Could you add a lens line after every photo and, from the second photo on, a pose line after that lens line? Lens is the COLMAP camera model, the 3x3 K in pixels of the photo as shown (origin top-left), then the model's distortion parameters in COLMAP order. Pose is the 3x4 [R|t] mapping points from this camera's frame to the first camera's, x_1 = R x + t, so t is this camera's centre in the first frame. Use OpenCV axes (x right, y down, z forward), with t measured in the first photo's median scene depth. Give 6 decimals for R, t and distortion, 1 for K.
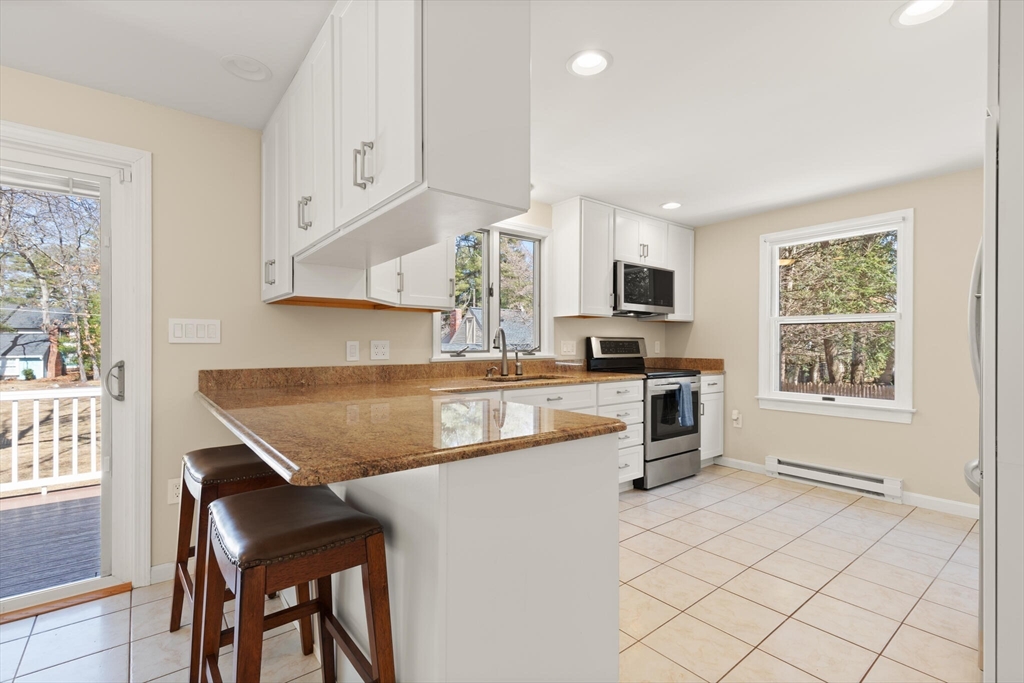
lens RADIAL K [[467.0, 0, 513.5], [0, 467.0, 344.2], [0, 0, 1]] dist [0.013789, -0.000690]
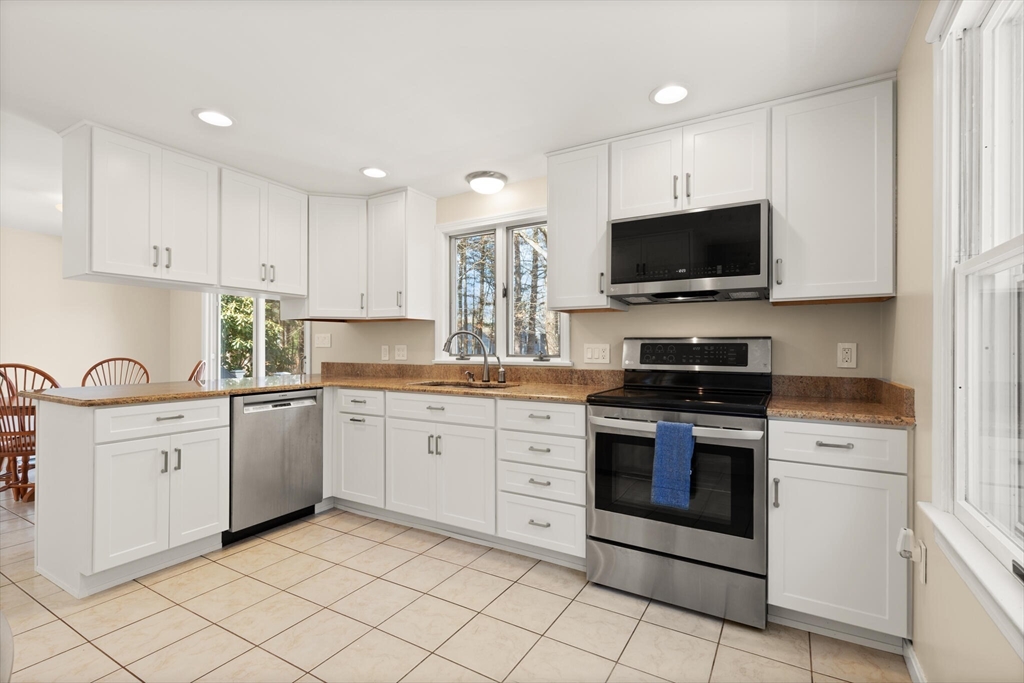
lens RADIAL K [[467.0, 0, 517.3], [0, 467.0, 343.5], [0, 0, 1]] dist [0.013789, -0.000690]
pose [[0.359315, -0.006931, -0.933191, 0.764144], [-0.001664, 0.999966, -0.008067, -0.001367], [0.933215, 0.004451, 0.359291, 0.626634]]
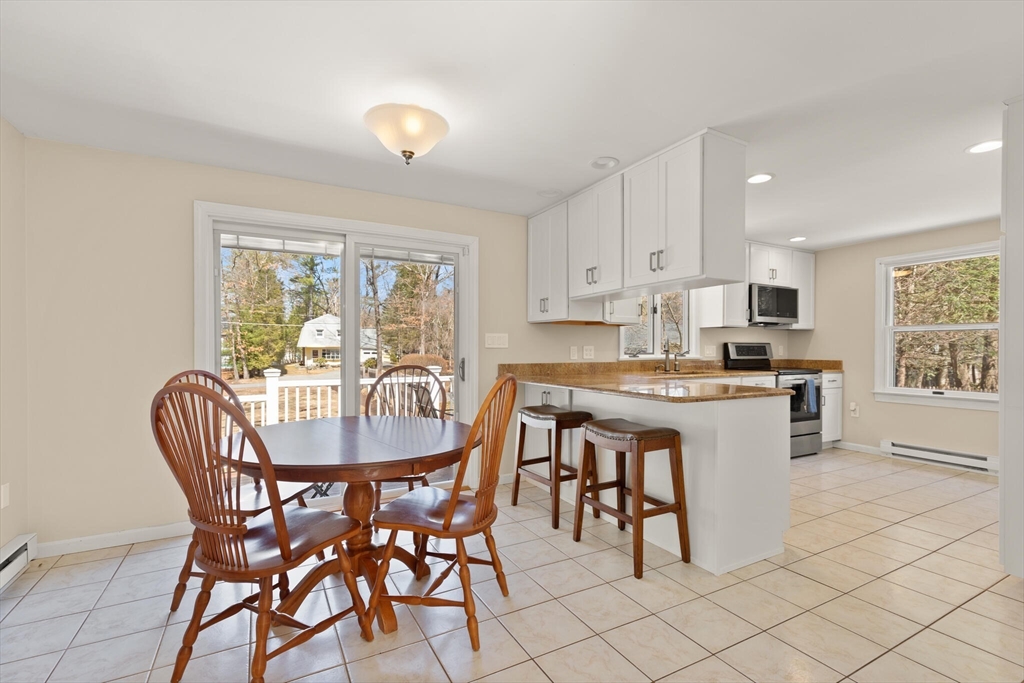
lens RADIAL K [[467.0, 0, 518.1], [0, 467.0, 349.3], [0, 0, 1]] dist [0.013789, -0.000690]
pose [[0.986192, -0.000092, -0.165604, -0.194823], [0.000547, 0.999996, 0.002697, -0.001085], [0.165603, -0.002750, 0.986189, -0.373307]]
